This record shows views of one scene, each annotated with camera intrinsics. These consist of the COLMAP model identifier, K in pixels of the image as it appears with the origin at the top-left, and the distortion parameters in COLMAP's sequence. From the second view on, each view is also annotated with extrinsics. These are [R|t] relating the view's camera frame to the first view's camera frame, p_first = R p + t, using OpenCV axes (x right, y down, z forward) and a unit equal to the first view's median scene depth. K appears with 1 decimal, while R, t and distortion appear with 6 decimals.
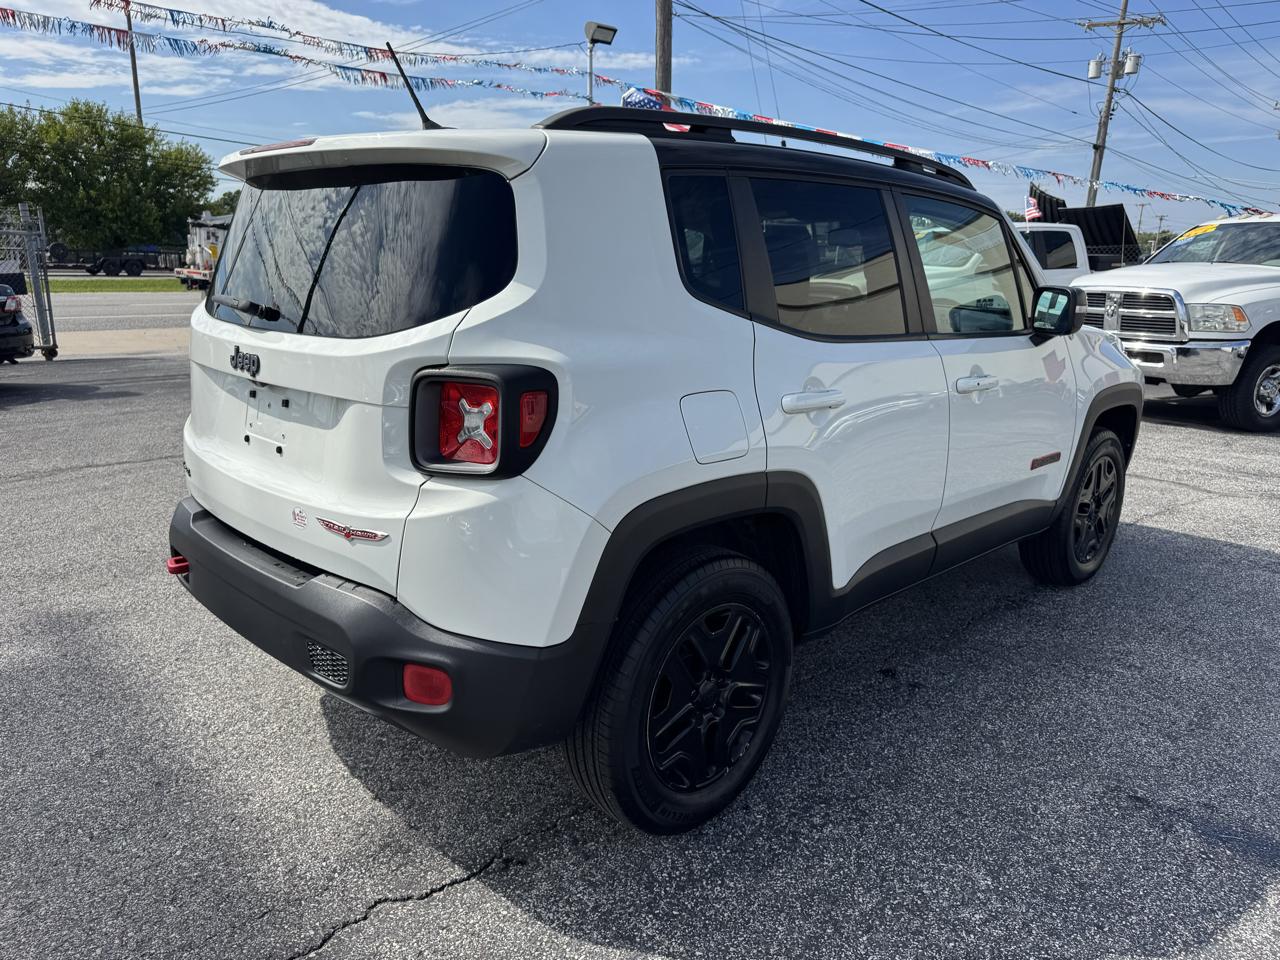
lens RADIAL K [[916.4, 0, 637.8], [0, 916.4, 486.2], [0, 0, 1]] dist [-0.002246, 0.001100]
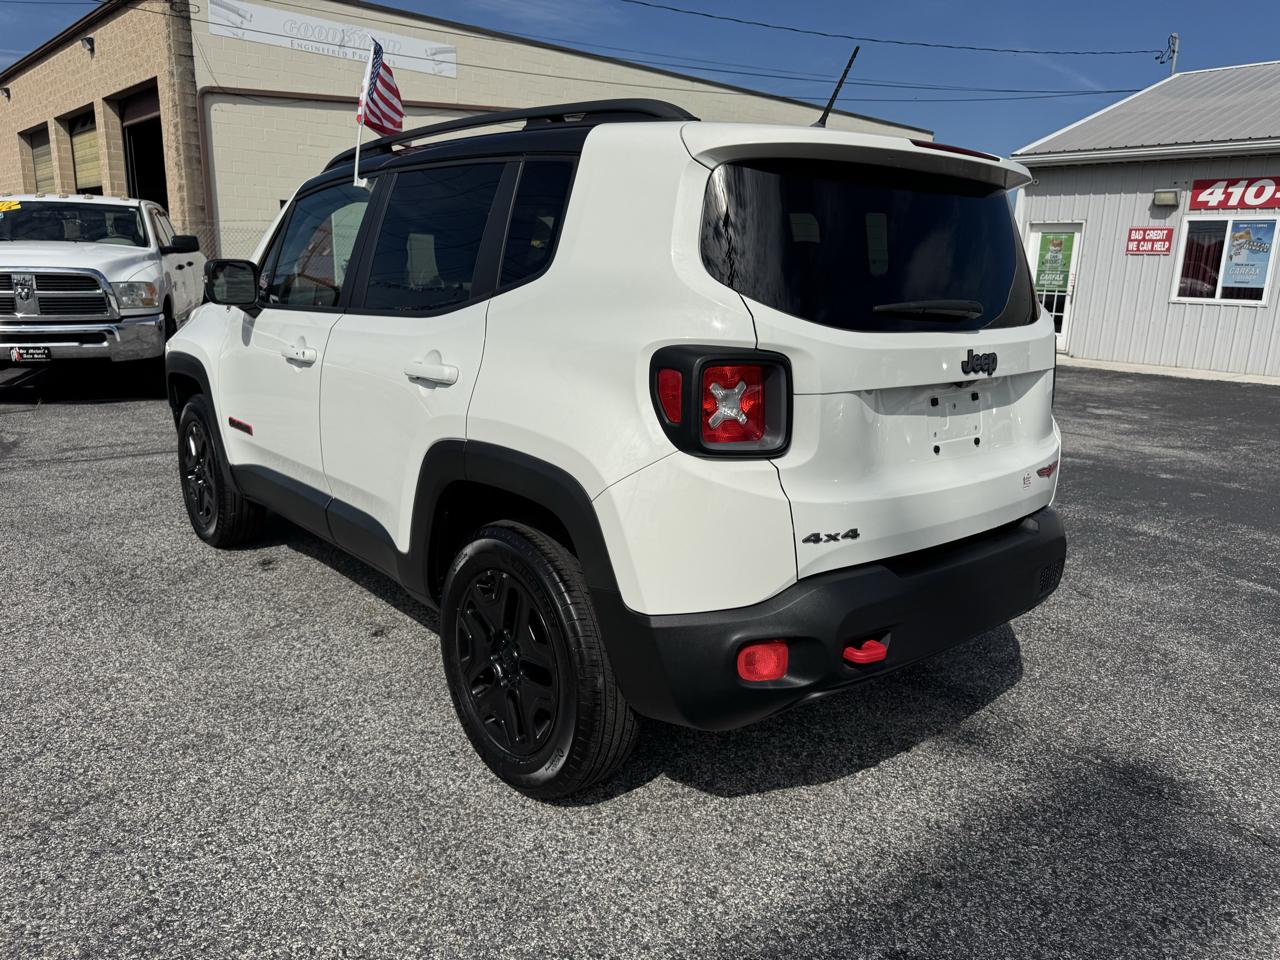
lens RADIAL K [[915.7, 0, 636.3], [0, 915.7, 485.0], [0, 0, 1]] dist [0.006943, -0.006188]
pose [[0.079124, -0.250477, 0.964884, -1.152889], [0.222369, 0.947964, 0.227850, -0.253648], [-0.971747, 0.196532, 0.130705, 0.988391]]
